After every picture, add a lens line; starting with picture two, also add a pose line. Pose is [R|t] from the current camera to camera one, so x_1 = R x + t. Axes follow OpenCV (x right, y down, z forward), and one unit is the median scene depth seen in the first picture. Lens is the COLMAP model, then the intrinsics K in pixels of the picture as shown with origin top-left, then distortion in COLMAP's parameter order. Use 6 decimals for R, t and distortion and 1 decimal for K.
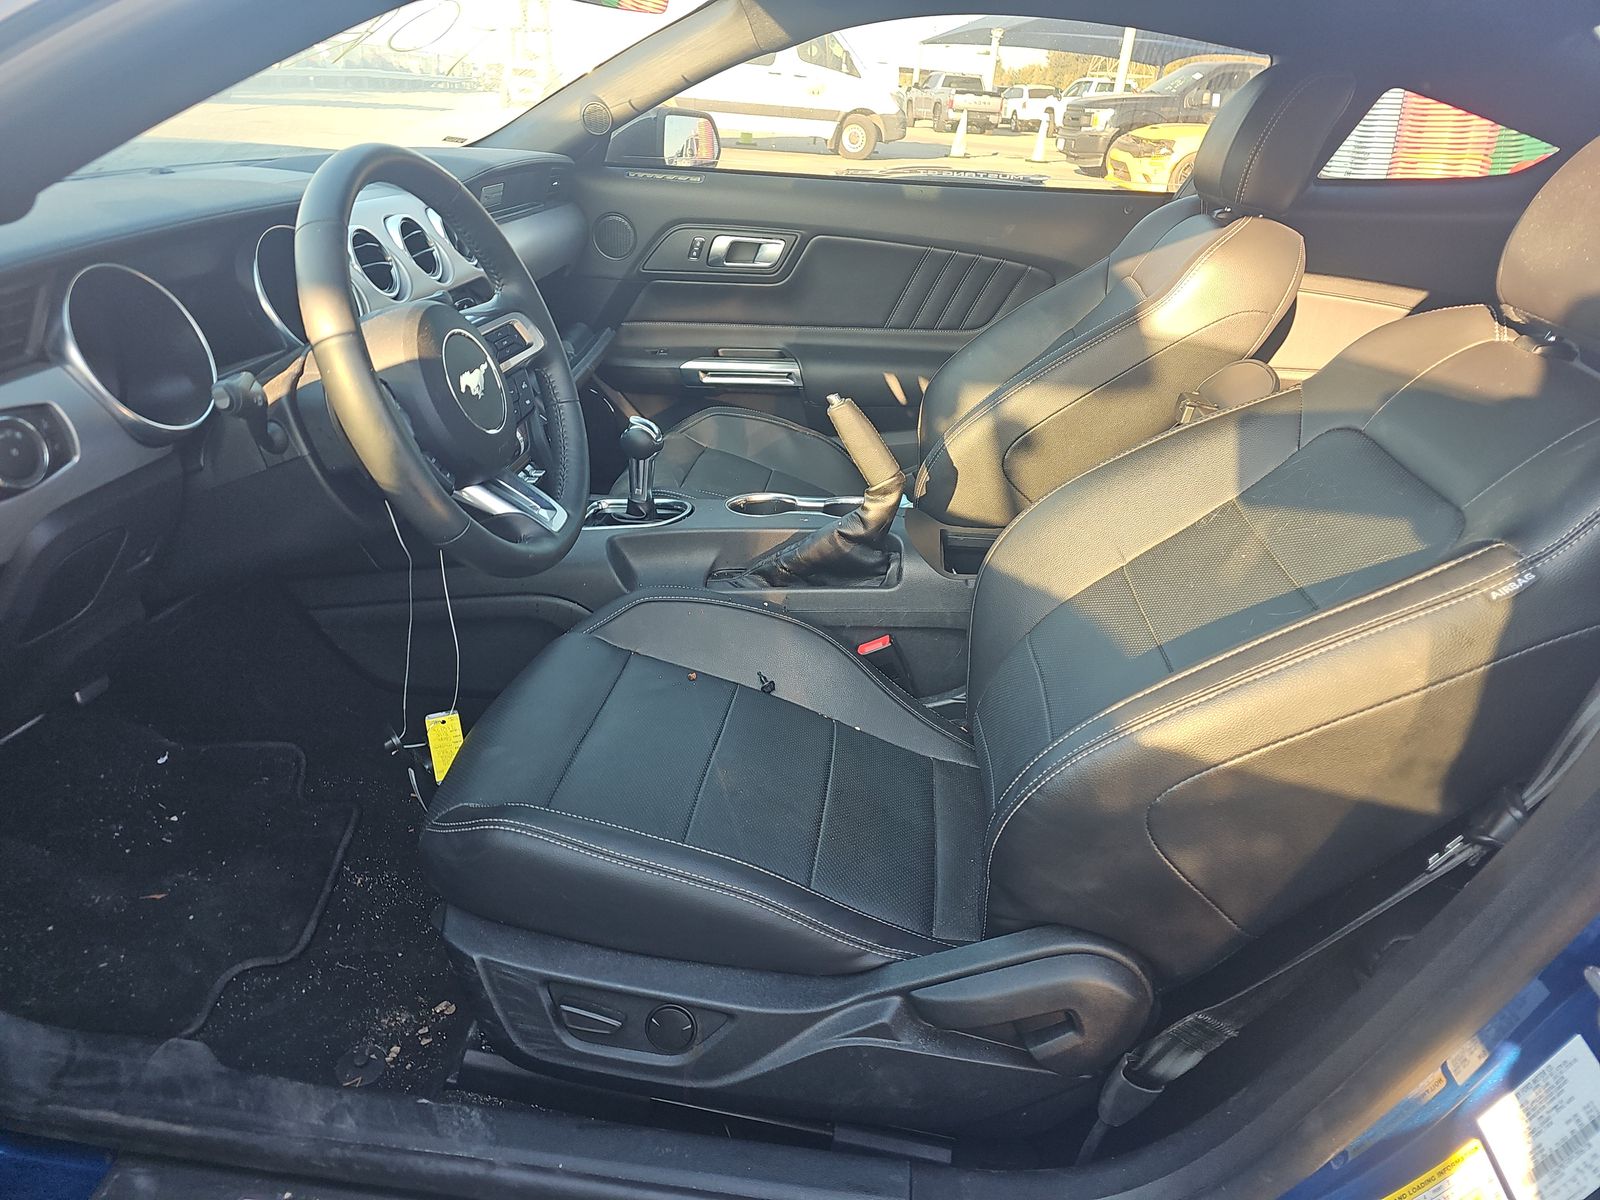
lens RADIAL K [[1045.9, 0, 794.4], [0, 1045.9, 606.2], [0, 0, 1]] dist [0.038396, -0.030009]
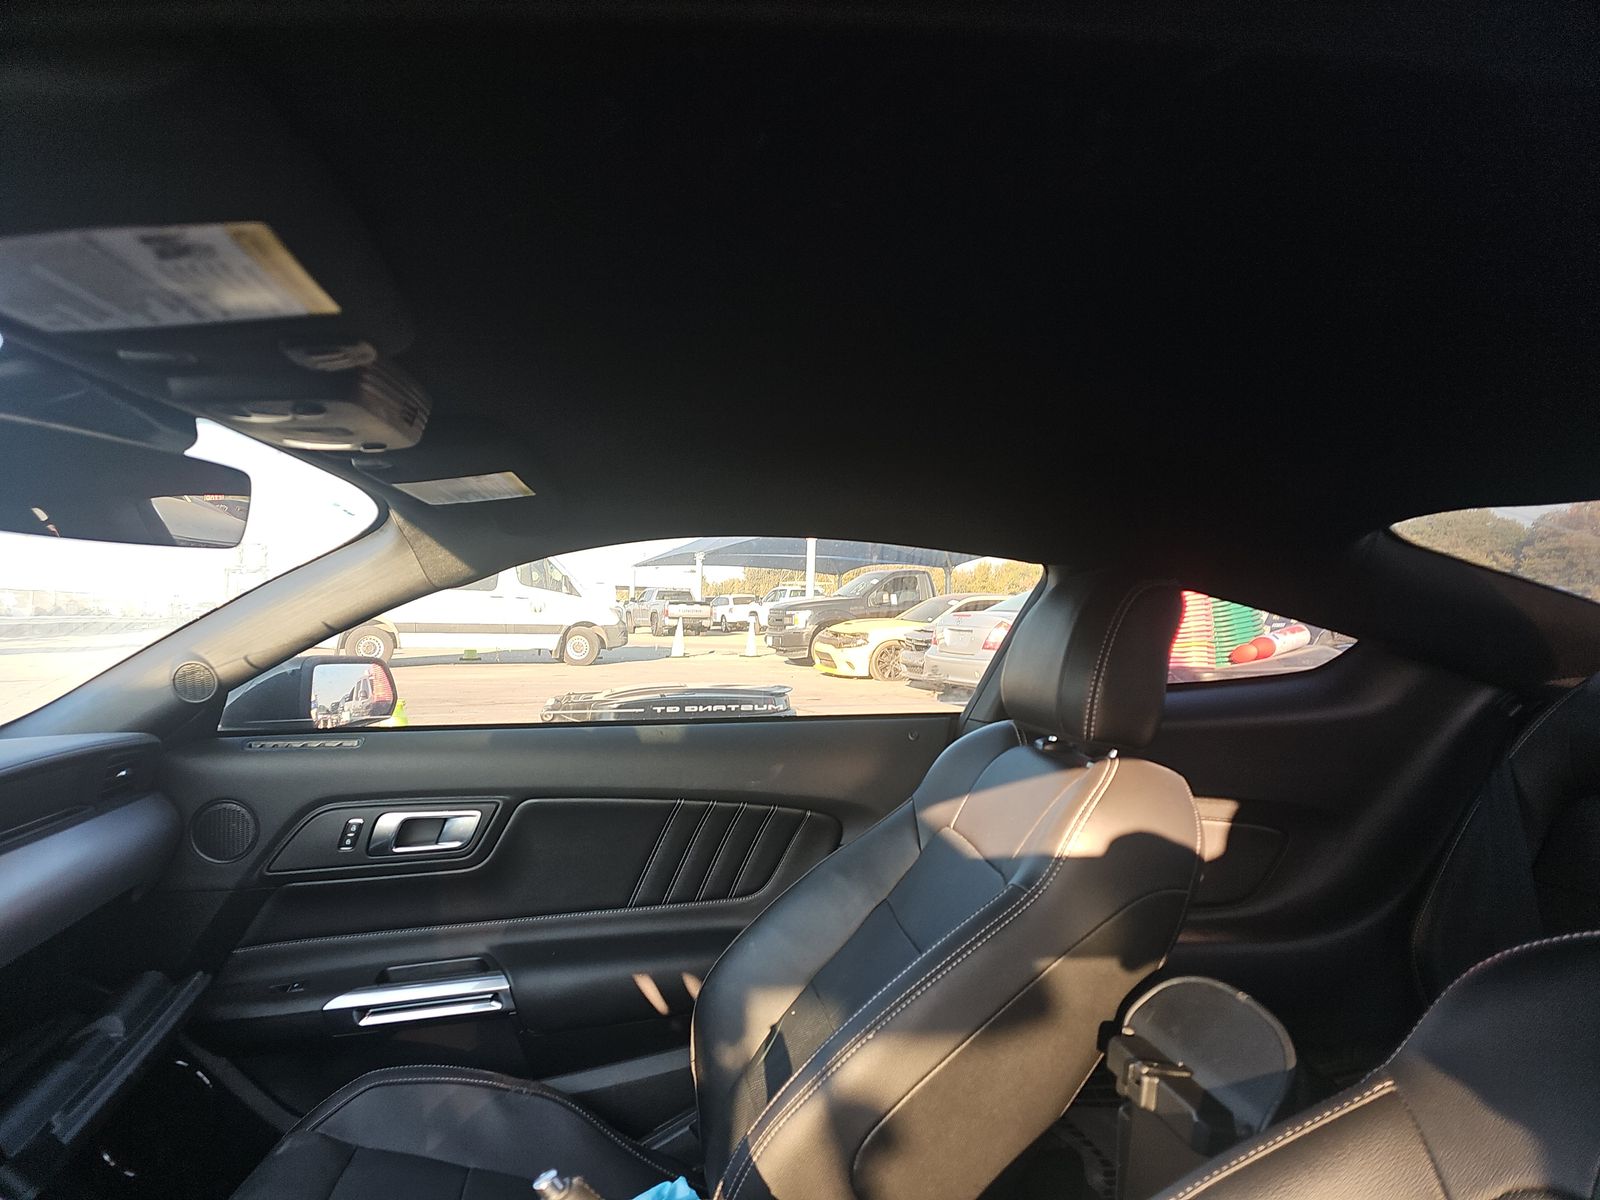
lens RADIAL K [[1045.9, 0, 796.3], [0, 1045.9, 595.7], [0, 0, 1]] dist [0.038396, -0.030009]
pose [[0.965549, -0.049244, 0.255519, 0.017312], [0.157707, 0.891792, -0.424071, -0.100777], [-0.206987, 0.449758, 0.868835, 0.184161]]
